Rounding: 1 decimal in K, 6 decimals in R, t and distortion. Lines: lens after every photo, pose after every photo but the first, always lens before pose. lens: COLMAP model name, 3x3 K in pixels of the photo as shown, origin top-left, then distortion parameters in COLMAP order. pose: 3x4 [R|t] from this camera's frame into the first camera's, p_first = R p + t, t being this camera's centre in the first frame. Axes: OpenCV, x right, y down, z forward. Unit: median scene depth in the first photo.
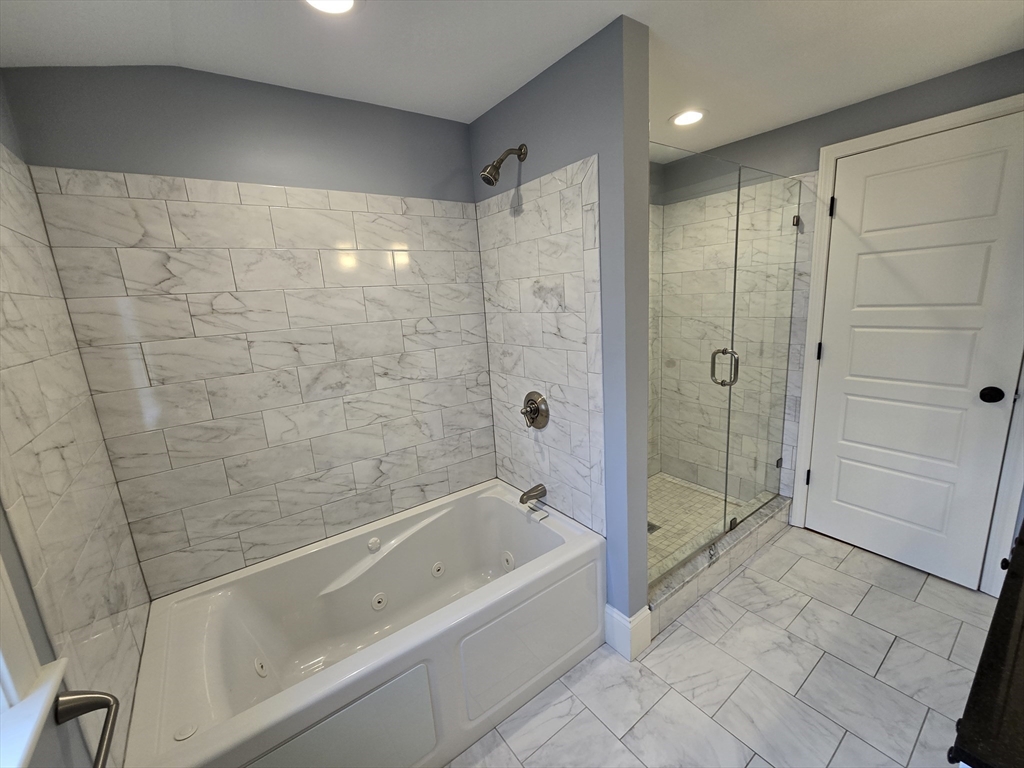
lens RADIAL K [[419.9, 0, 512.6], [0, 419.9, 385.7], [0, 0, 1]] dist [-0.000883, -0.000403]
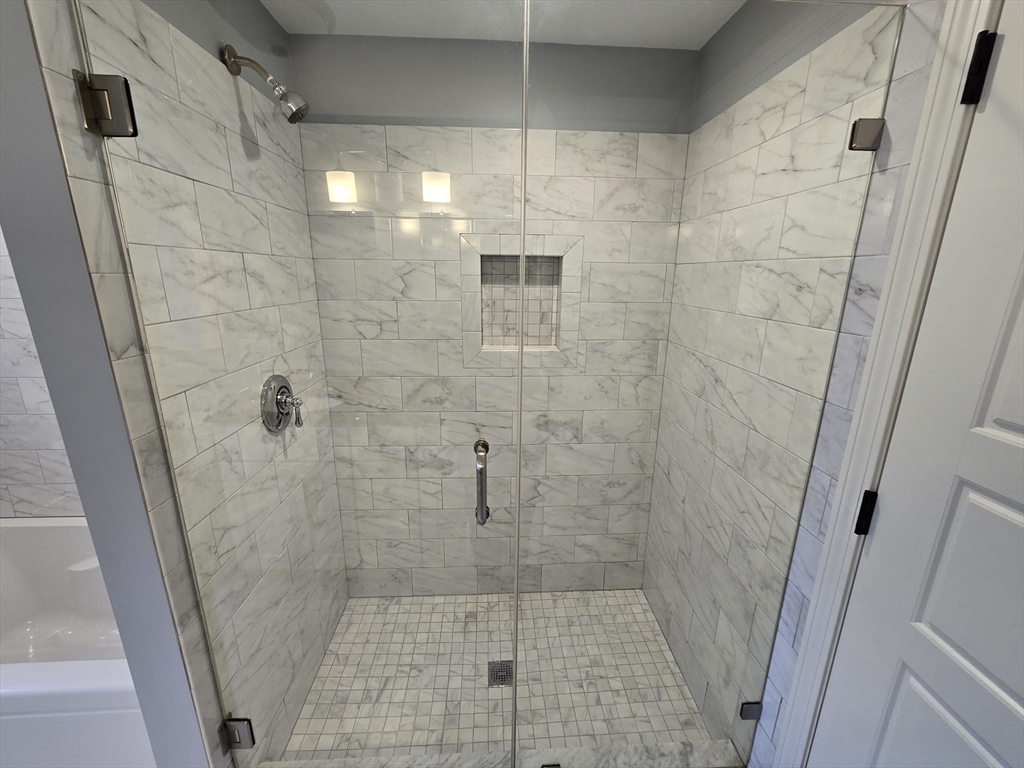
lens RADIAL K [[419.9, 0, 512.6], [0, 419.9, 385.7], [0, 0, 1]] dist [-0.000883, -0.000403]
pose [[0.833525, 0.211364, -0.510452, 0.788322], [-0.179162, 0.977405, 0.112161, -0.213554], [0.522626, -0.002035, 0.852560, 0.665952]]
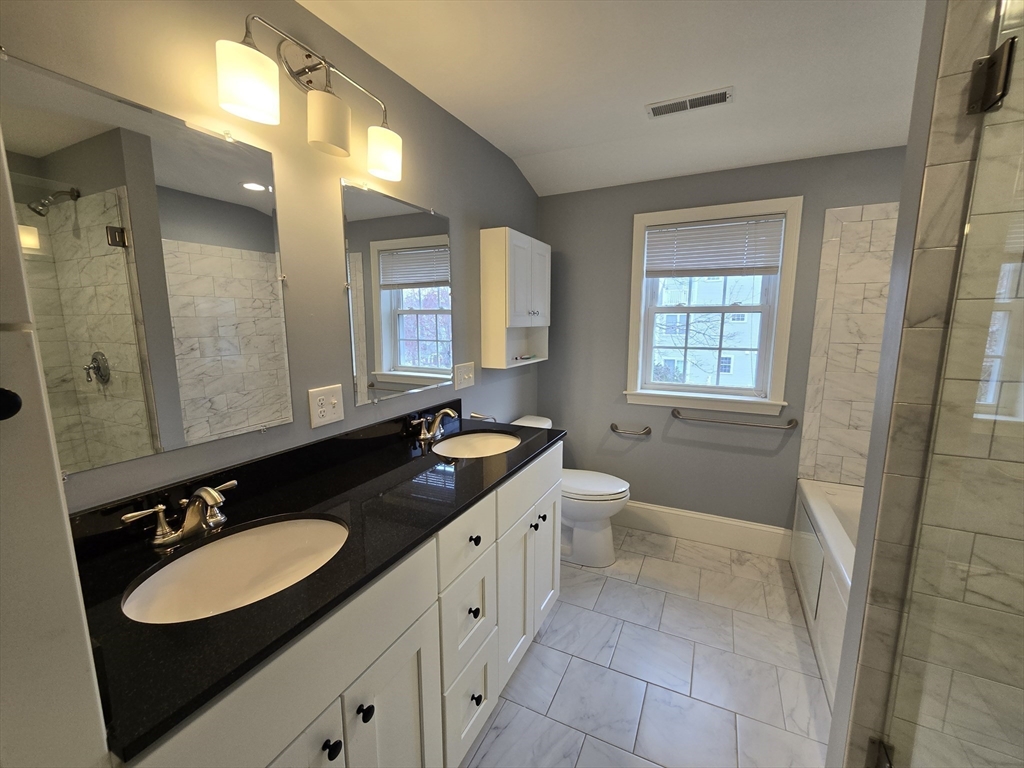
lens RADIAL K [[419.9, 0, 512.6], [0, 419.9, 385.7], [0, 0, 1]] dist [-0.000883, -0.000403]
pose [[-0.883812, 0.136331, -0.447538, 0.836049], [-0.041487, 0.929993, 0.365228, -0.211854], [0.465999, 0.341360, -0.816283, 0.989698]]
